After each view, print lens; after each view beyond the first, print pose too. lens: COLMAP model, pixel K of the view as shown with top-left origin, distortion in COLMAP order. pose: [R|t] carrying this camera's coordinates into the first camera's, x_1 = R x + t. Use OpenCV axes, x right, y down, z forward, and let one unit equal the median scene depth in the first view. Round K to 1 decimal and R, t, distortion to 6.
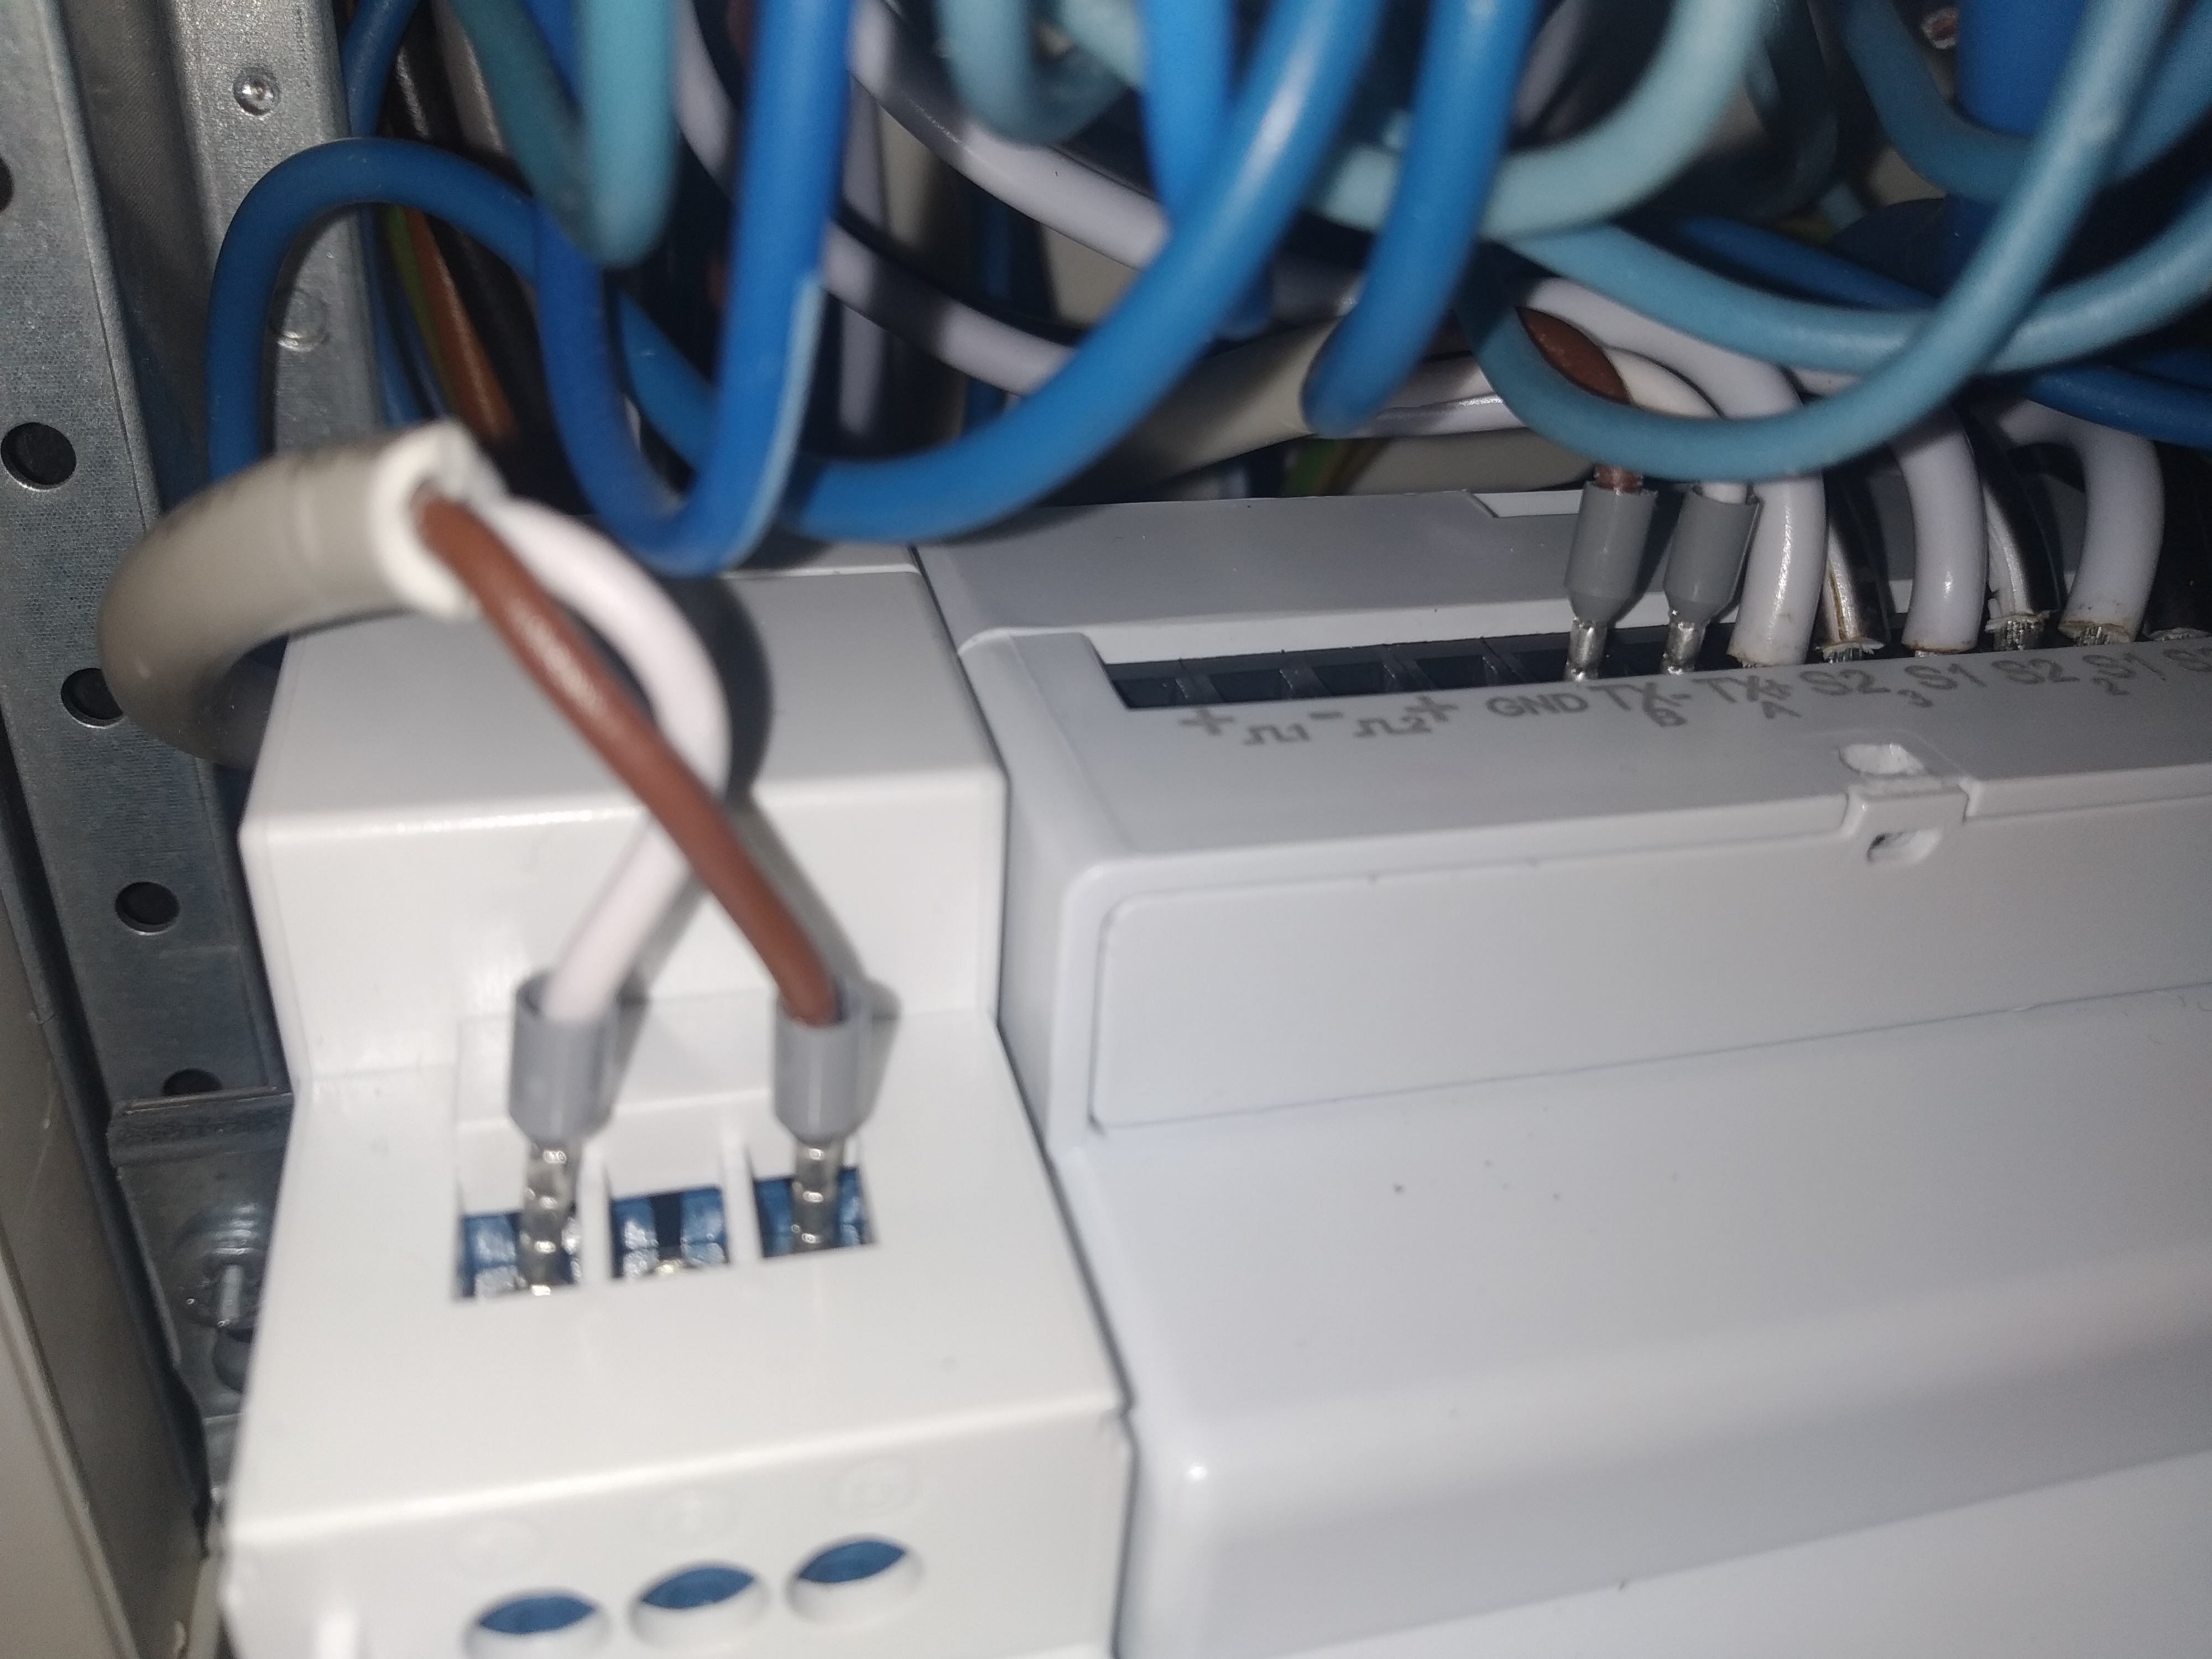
lens RADIAL K [[1863.1, 0, 1079.3], [0, 1863.1, 828.2], [0, 0, 1]] dist [0.068760, -0.276476]
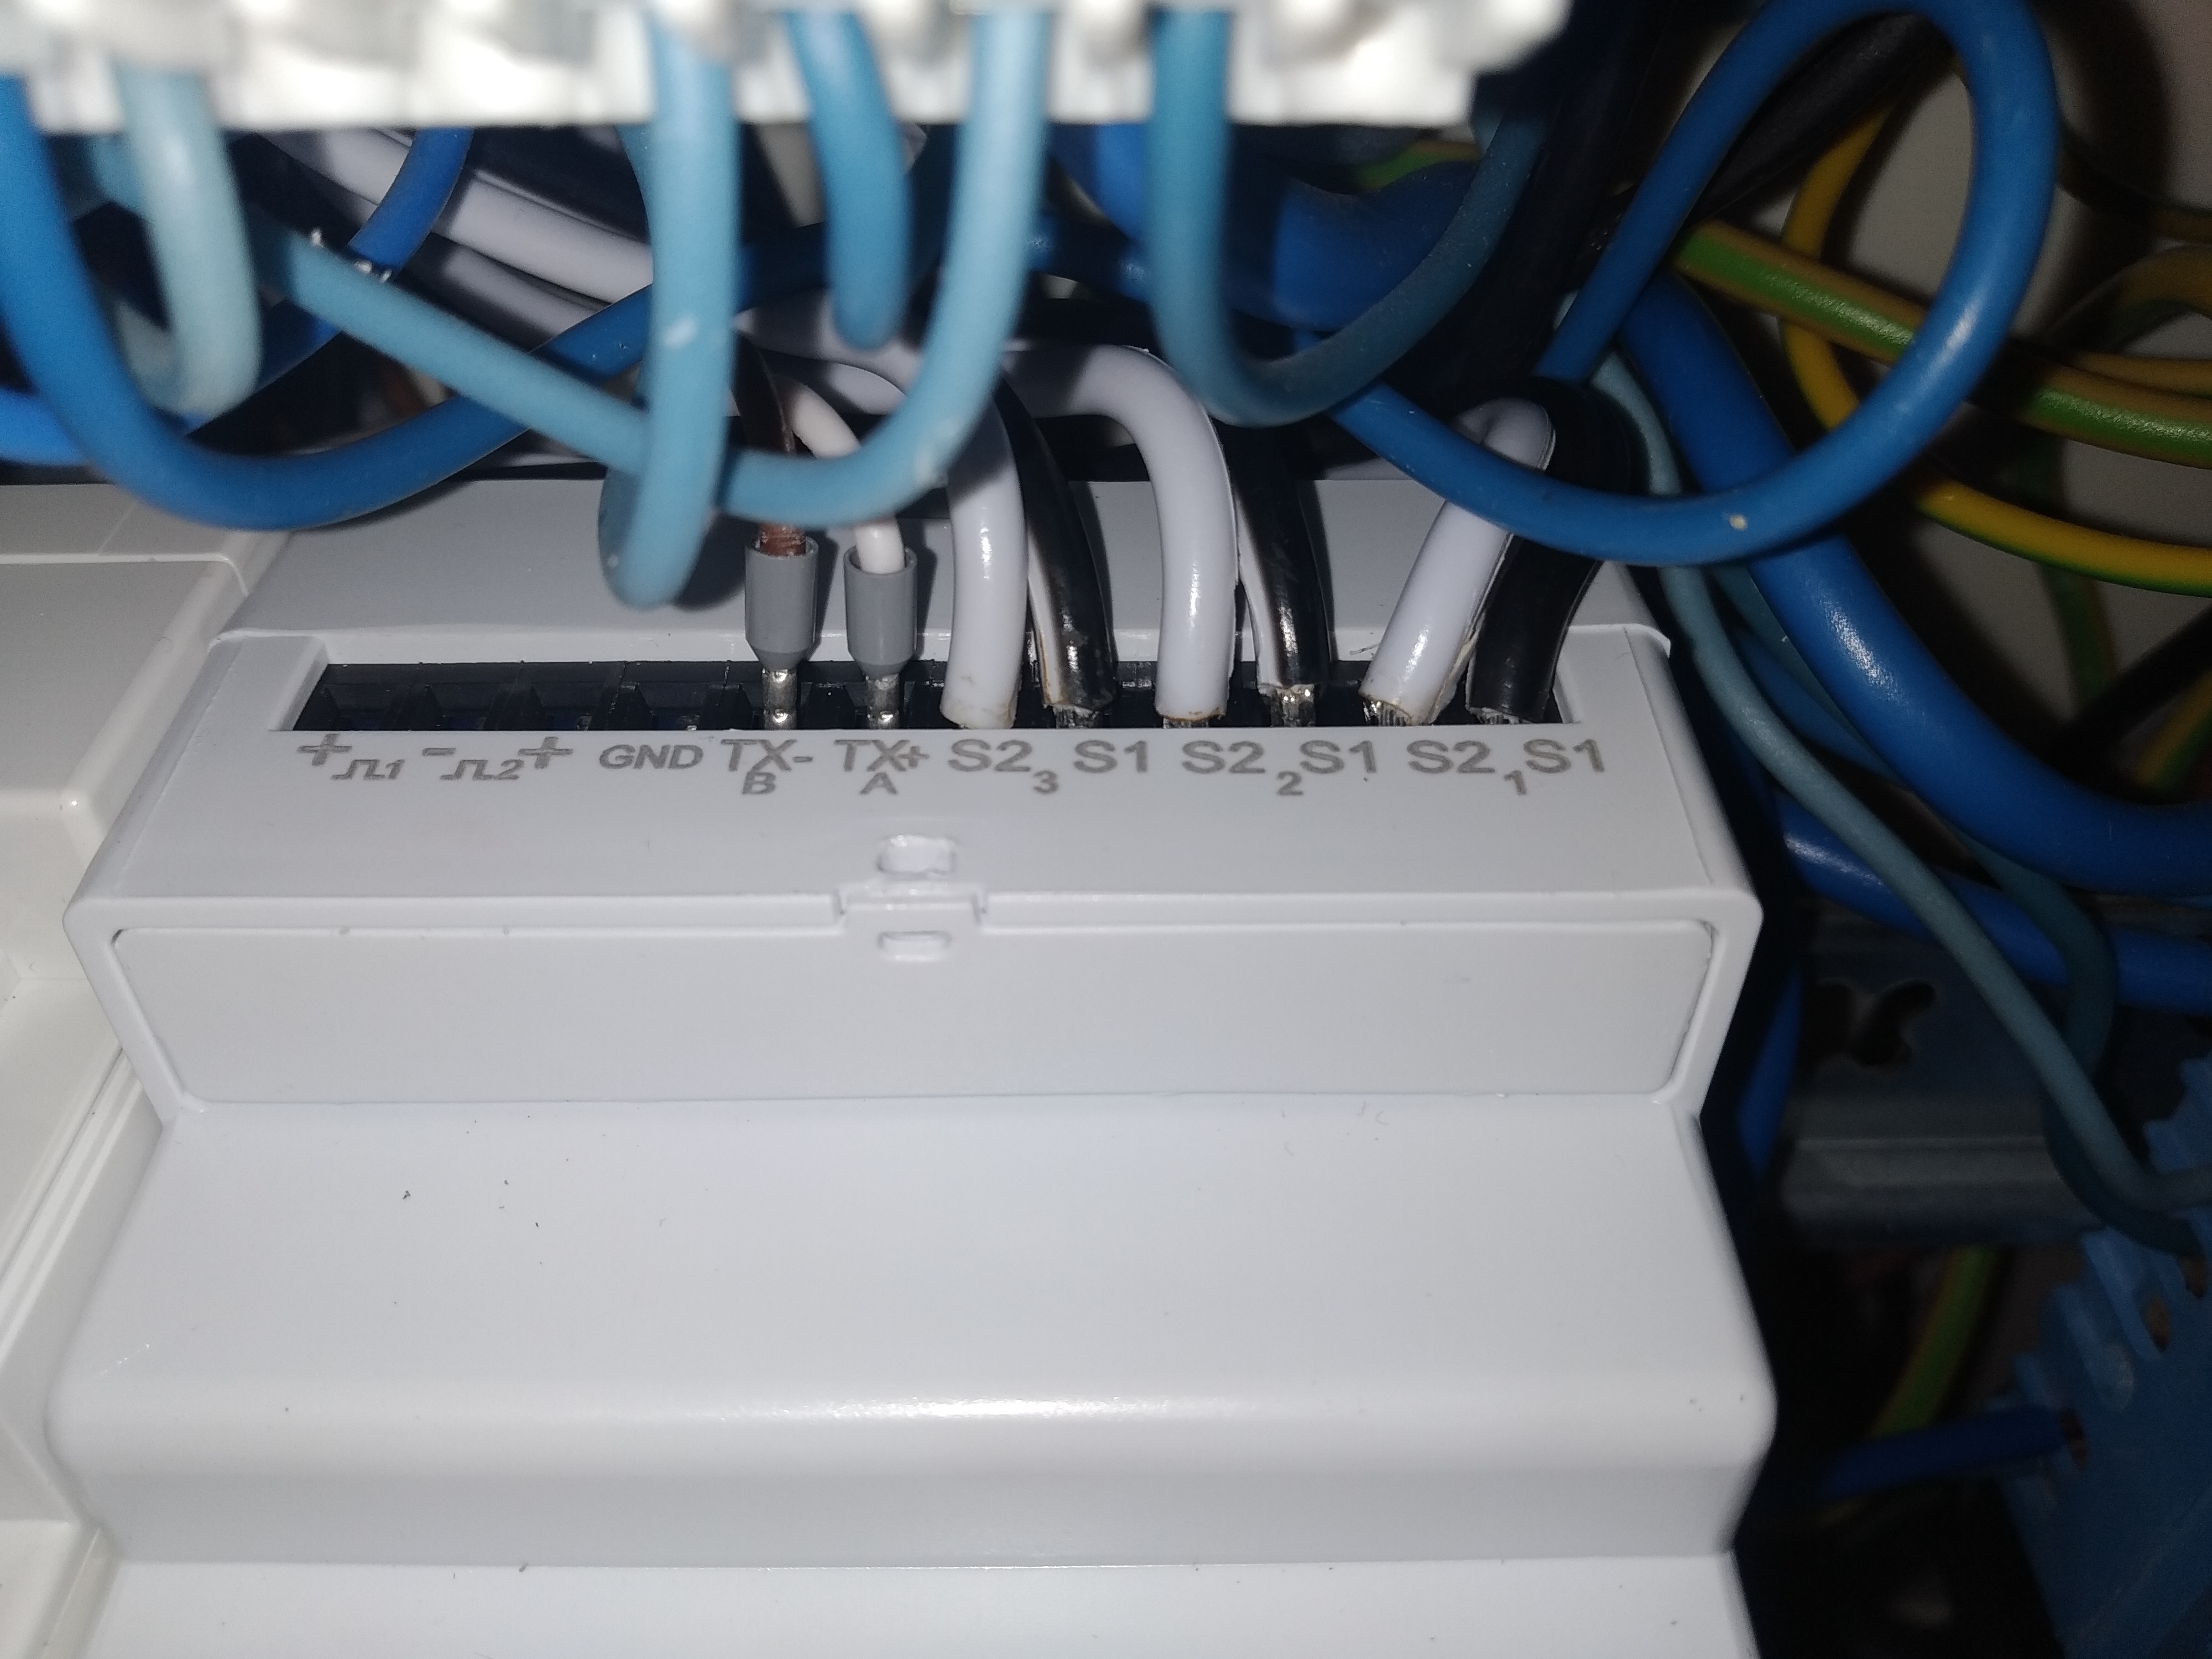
lens RADIAL K [[1863.1, 0, 1079.3], [0, 1863.1, 828.2], [0, 0, 1]] dist [0.068760, -0.276476]
pose [[0.961531, 0.078686, -0.263184, 0.622207], [-0.080315, 0.996759, 0.004581, -0.053455], [0.262692, 0.016733, 0.964735, 0.285864]]
